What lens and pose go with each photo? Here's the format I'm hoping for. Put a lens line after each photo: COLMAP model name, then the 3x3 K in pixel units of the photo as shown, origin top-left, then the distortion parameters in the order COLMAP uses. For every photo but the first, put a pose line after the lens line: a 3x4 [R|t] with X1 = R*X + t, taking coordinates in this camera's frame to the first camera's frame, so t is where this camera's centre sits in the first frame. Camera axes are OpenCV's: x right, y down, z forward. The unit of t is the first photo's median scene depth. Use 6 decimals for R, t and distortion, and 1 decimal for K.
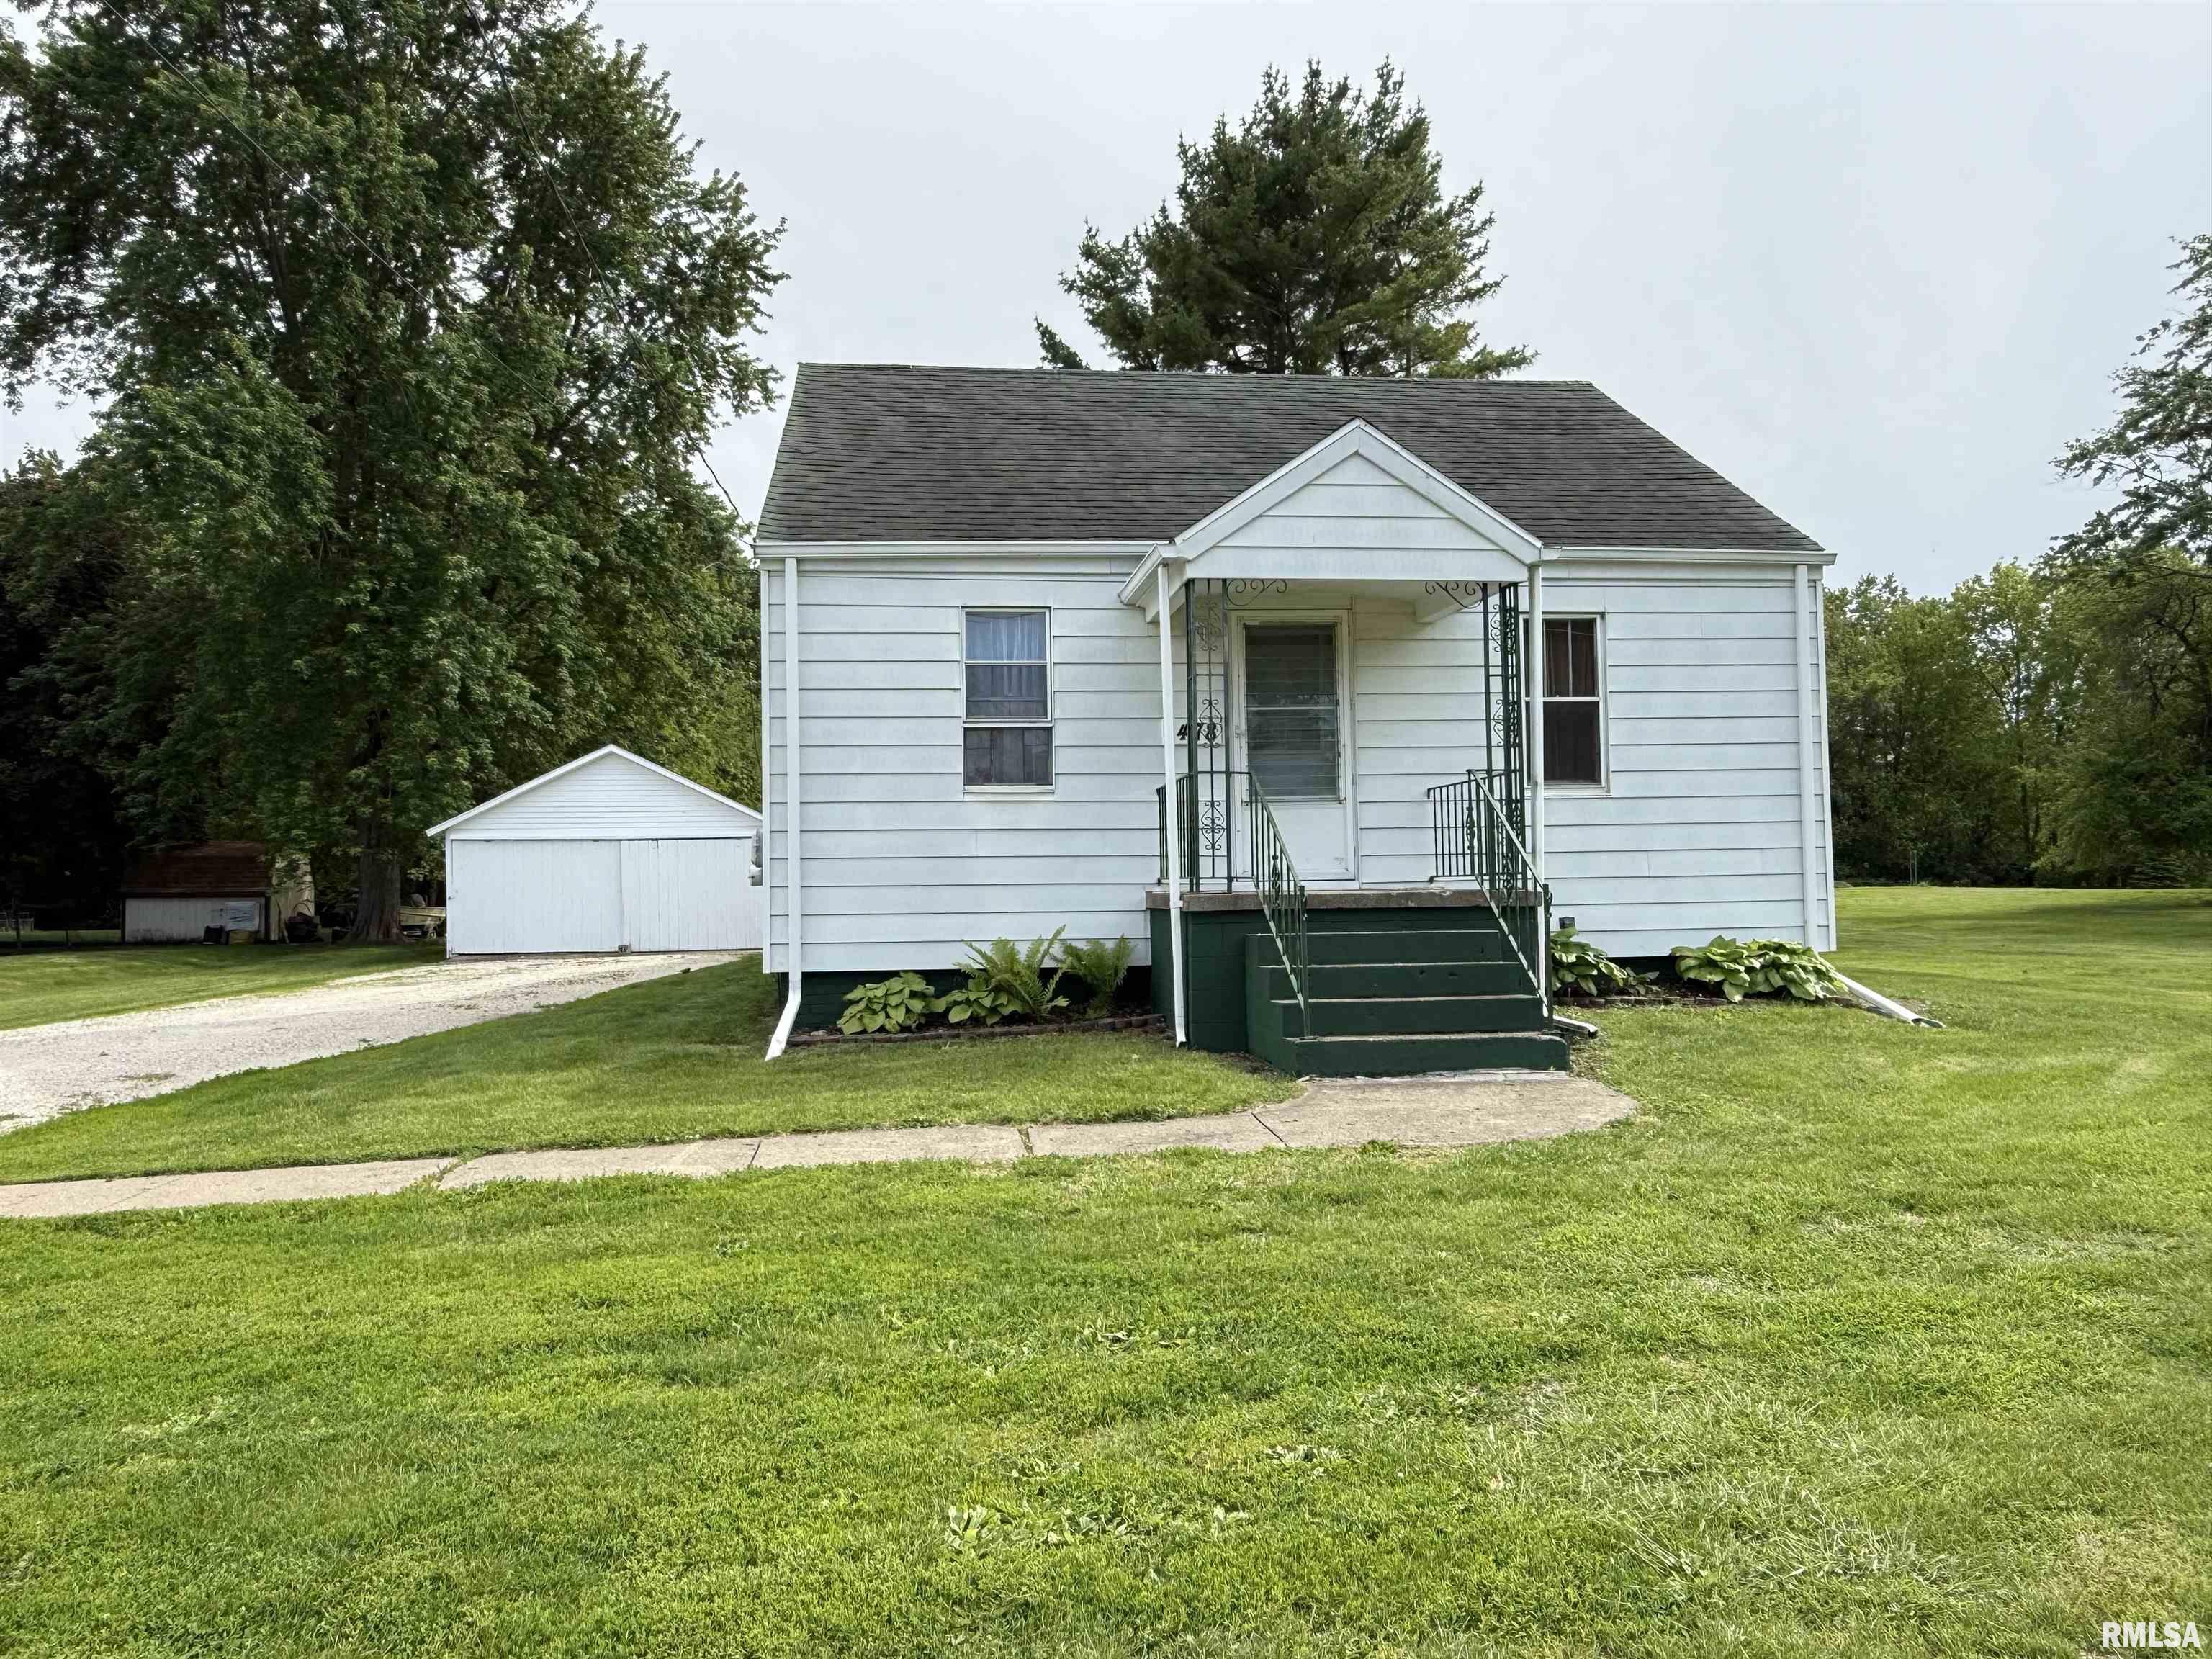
lens RADIAL K [[1484.7, 0, 1114.9], [0, 1484.7, 844.4], [0, 0, 1]] dist [0.002226, -0.000416]
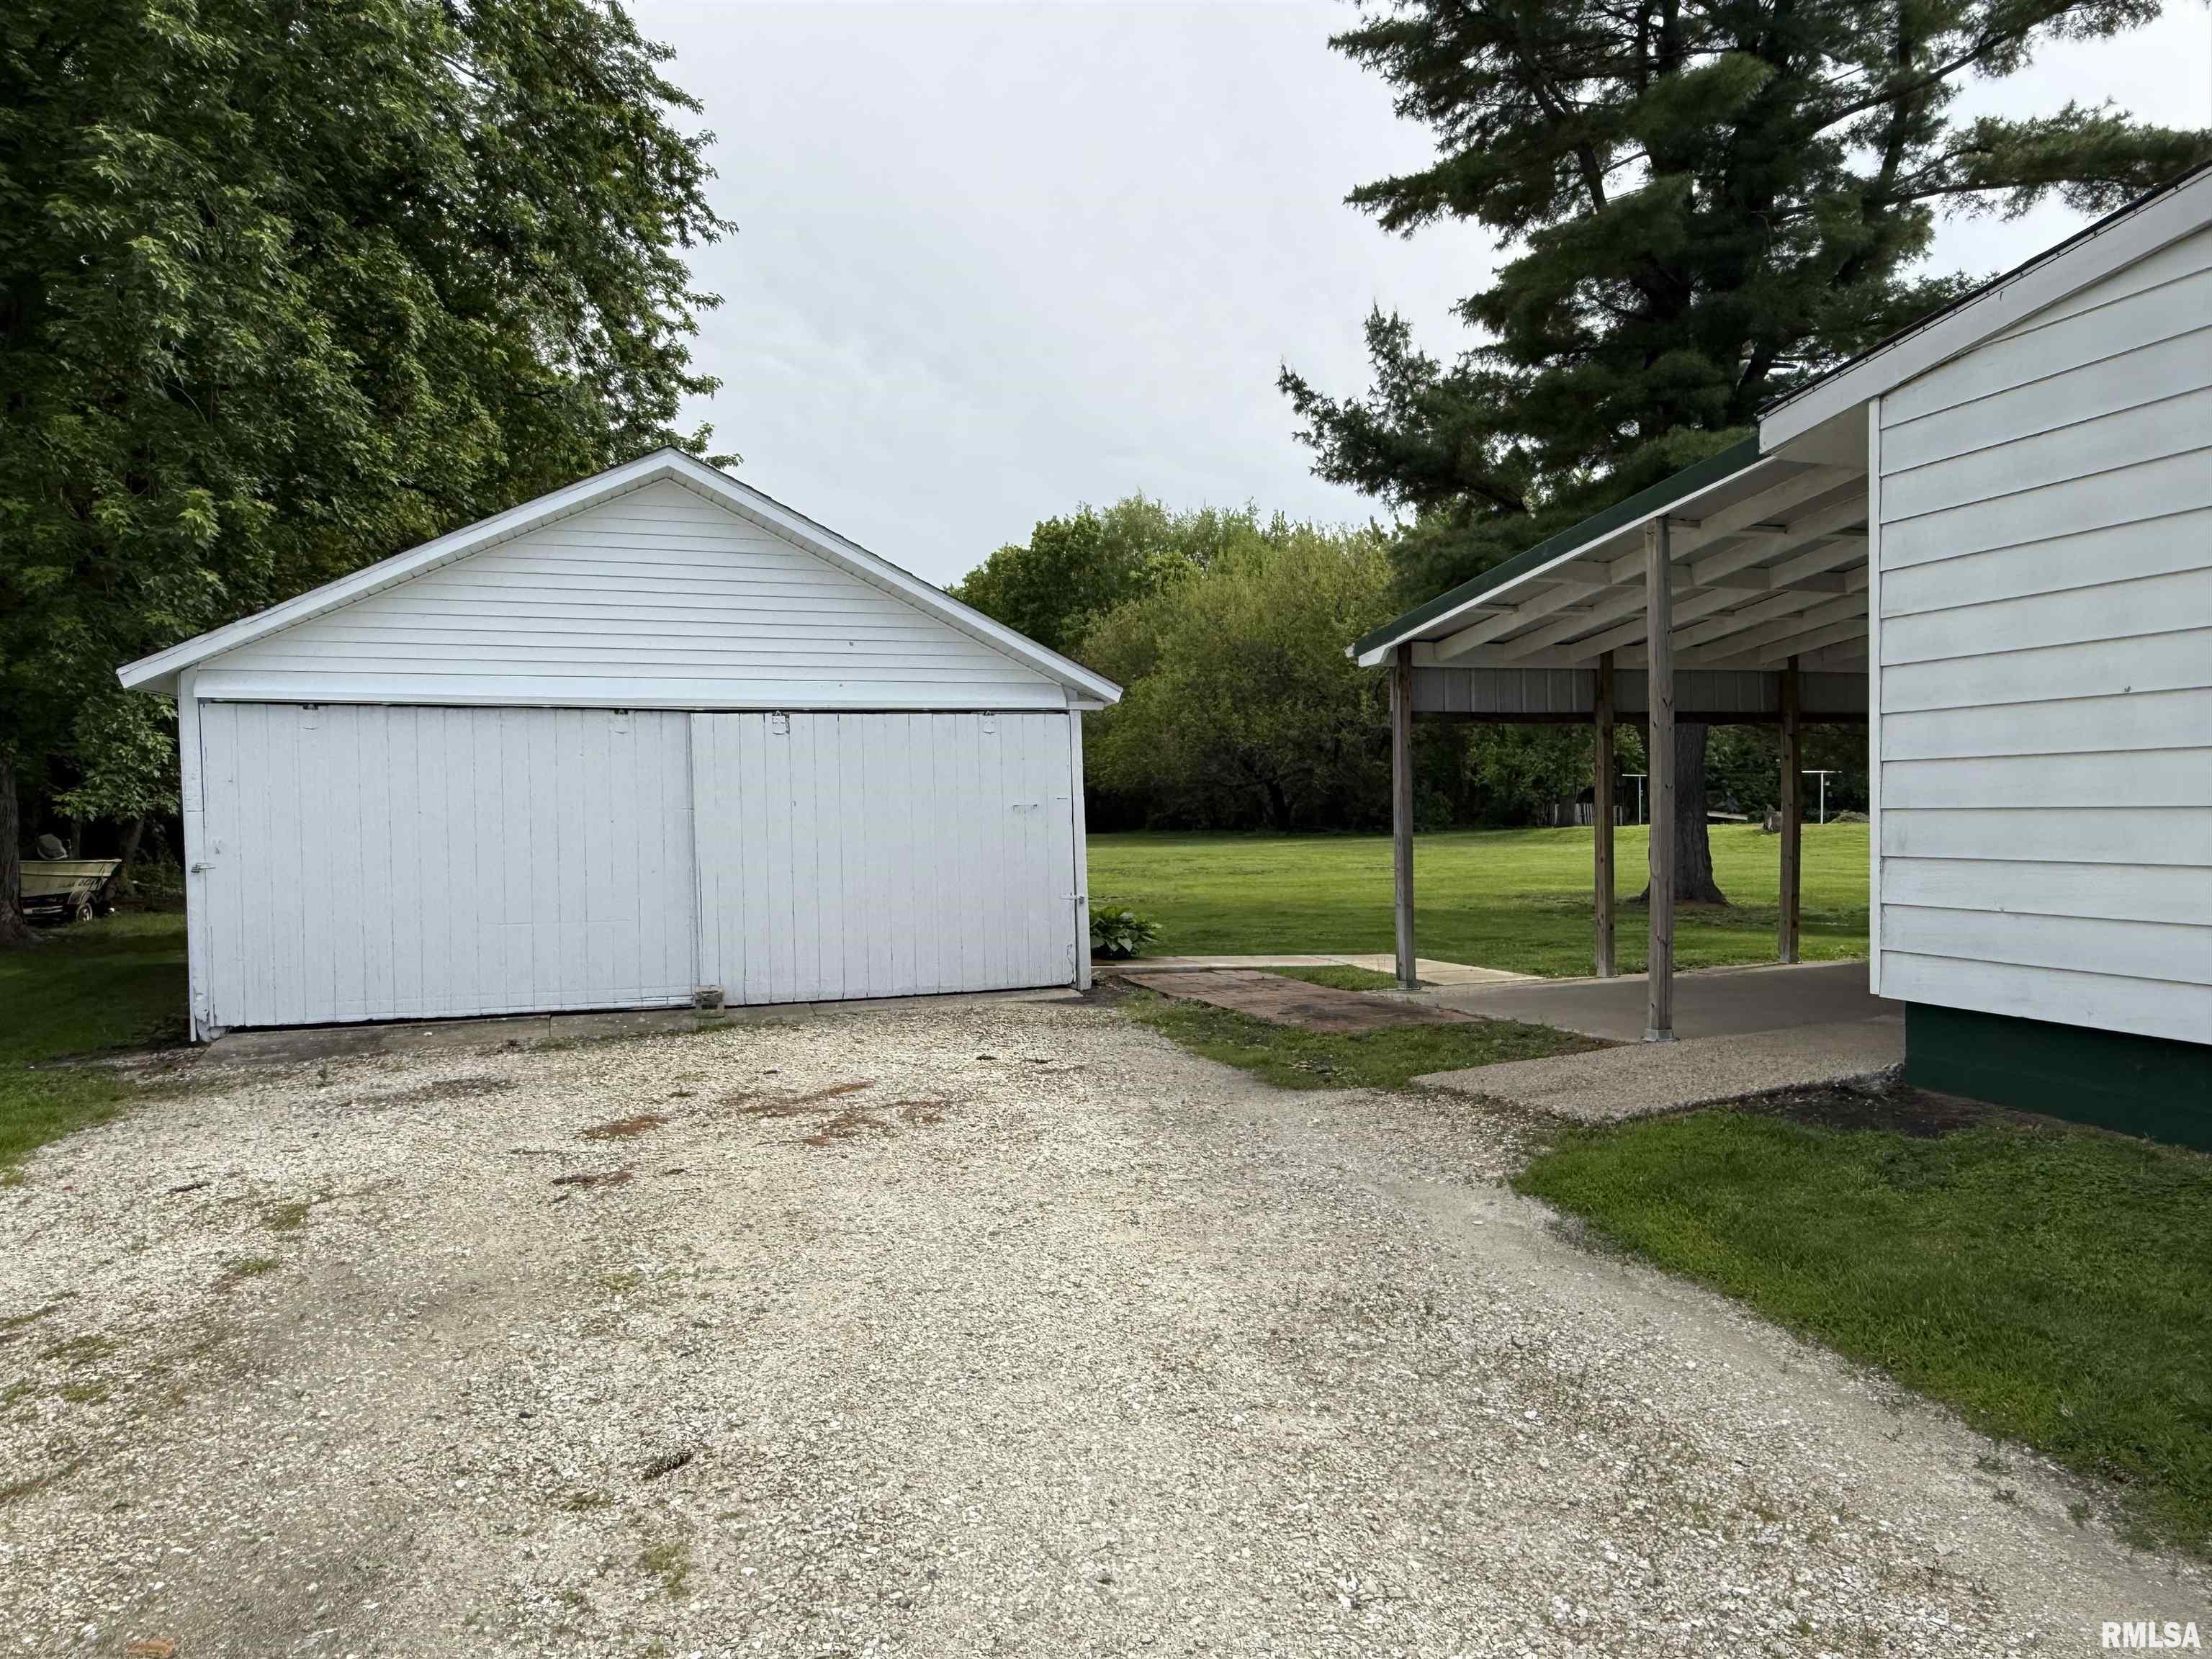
lens RADIAL K [[1463.1, 0, 1109.8], [0, 1463.1, 838.8], [0, 0, 1]] dist [0.000418, -0.000979]
pose [[0.979936, -0.000749, 0.199309, -0.744619], [-0.008334, 0.998964, 0.044729, 0.029526], [-0.199136, -0.045492, 0.978915, 1.510654]]
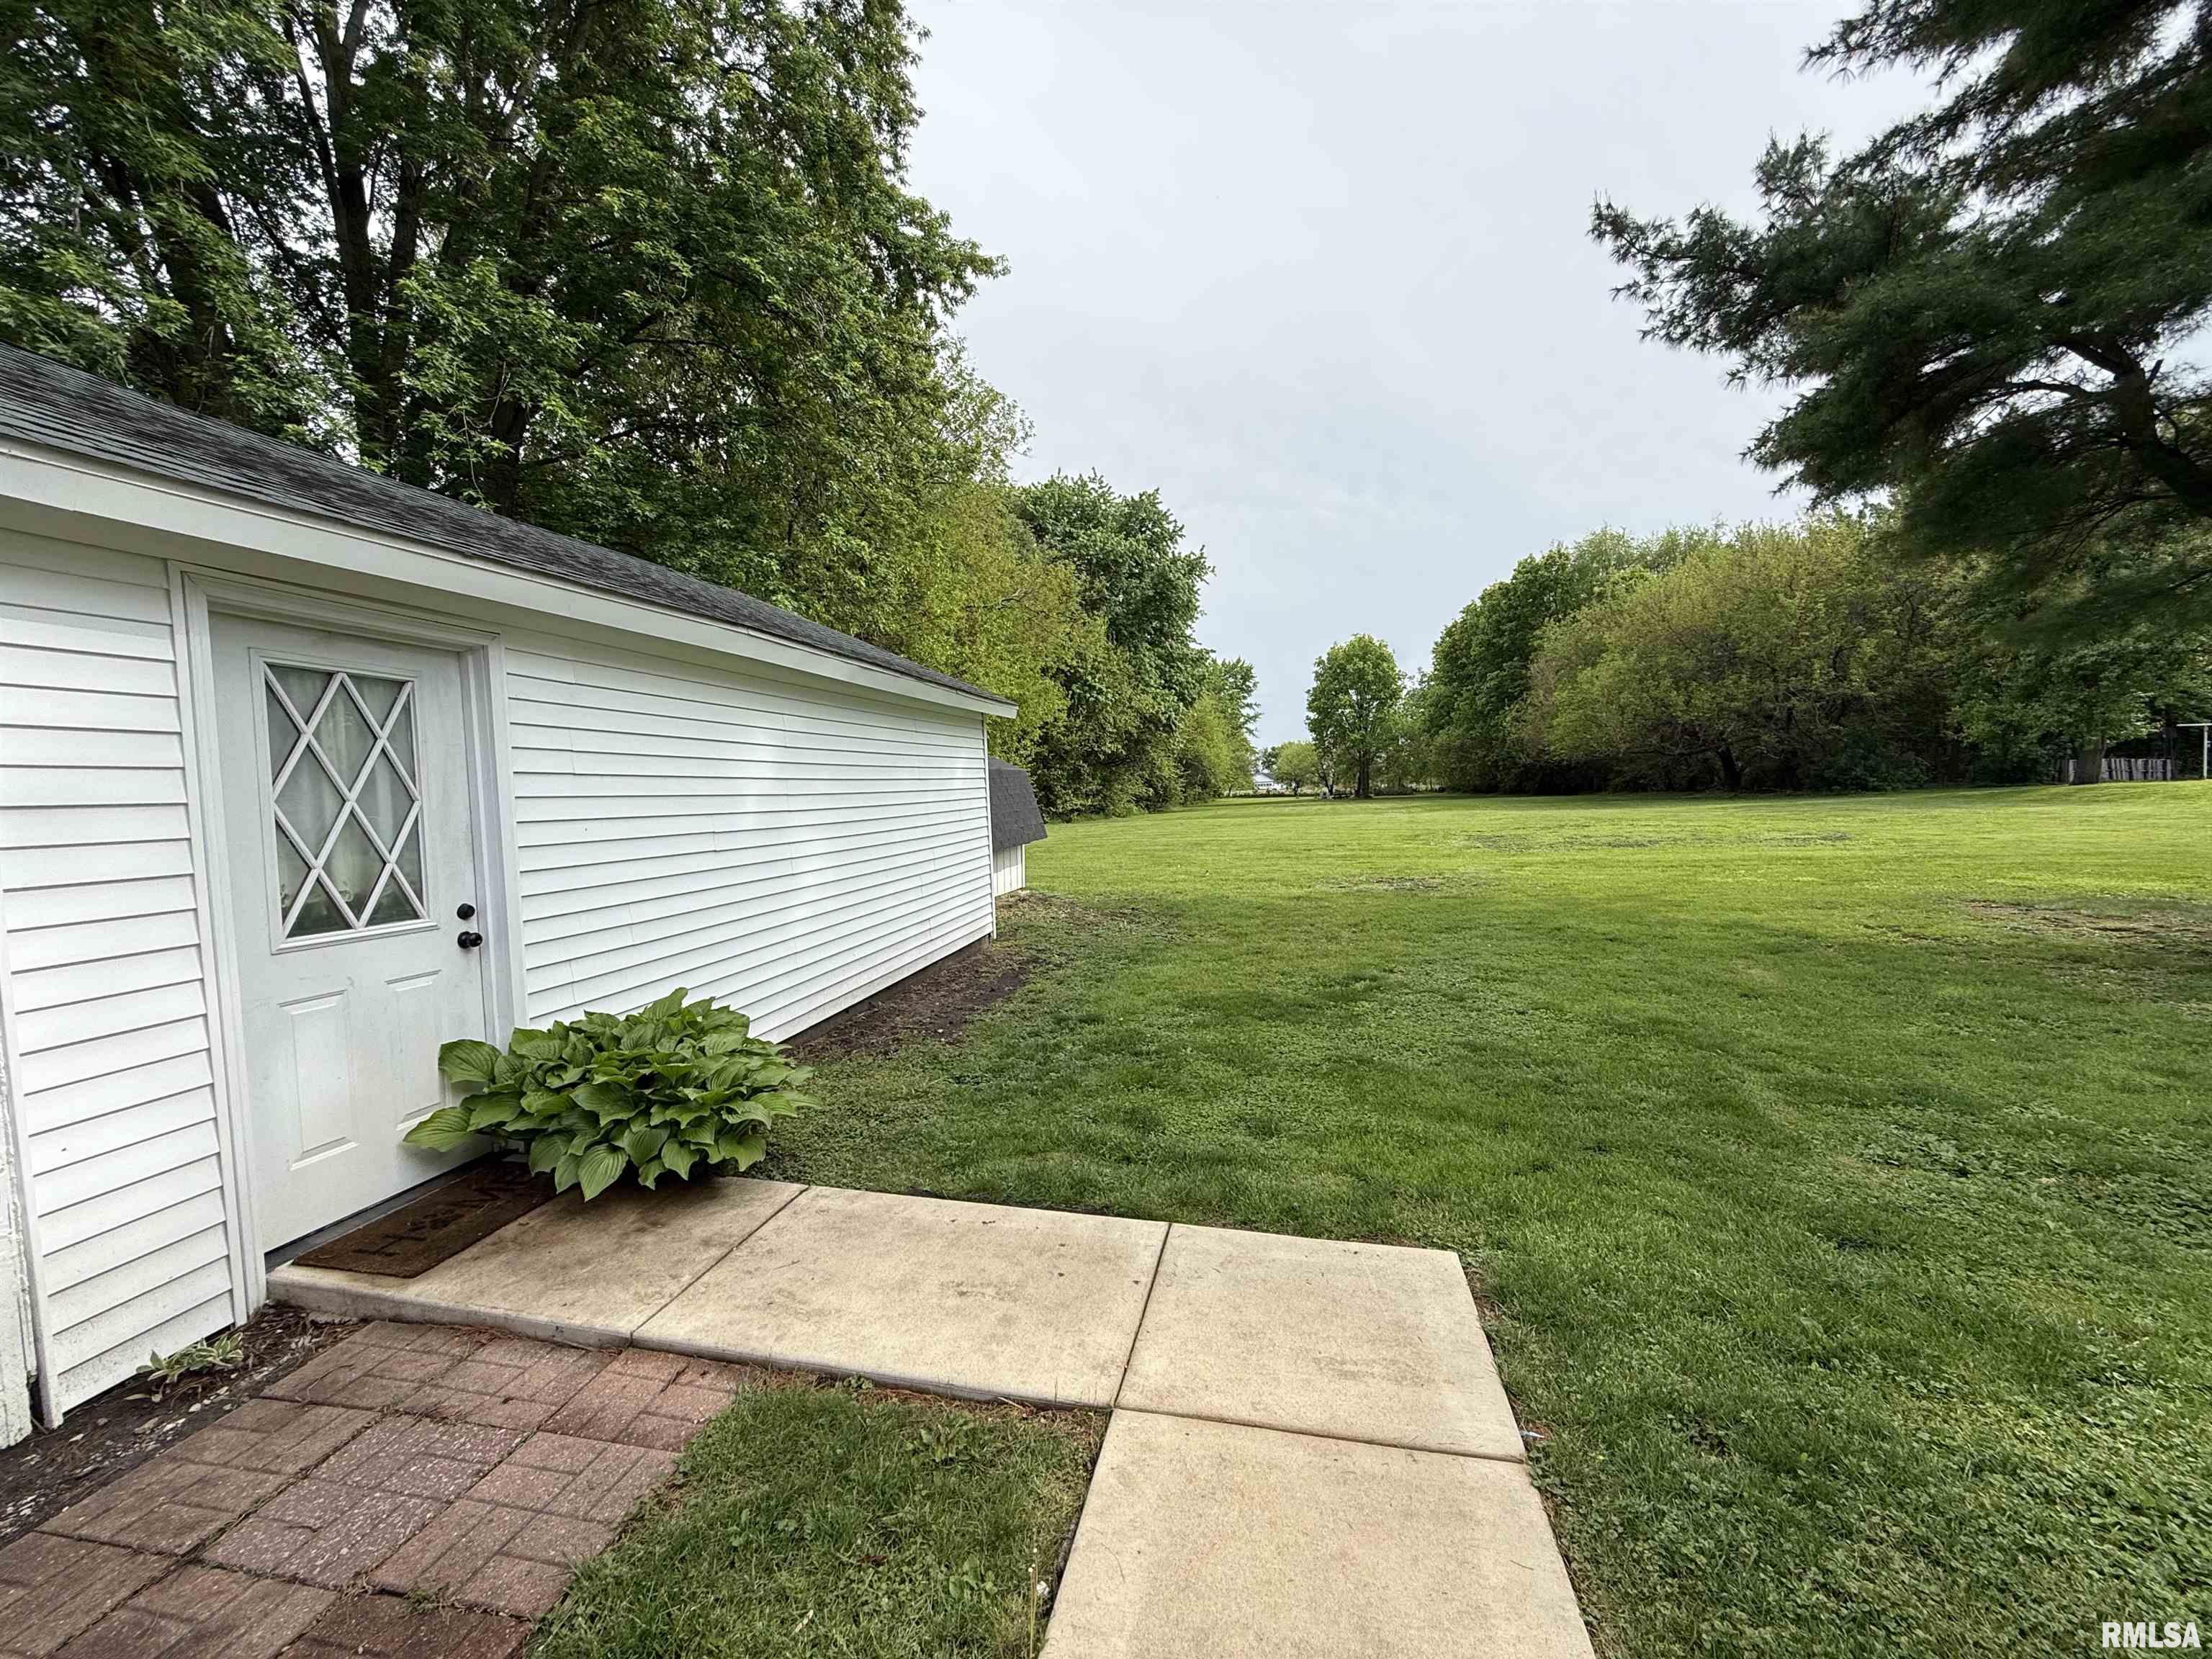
lens RADIAL K [[878.5, 0, 1104.4], [0, 878.5, 825.4], [0, 0, 1]] dist [0.000512, 0.000343]
pose [[0.945520, -0.005697, -0.325513, -0.289948], [0.029923, 0.997136, 0.069464, 0.042074], [0.324185, -0.075420, 0.942982, 2.394486]]
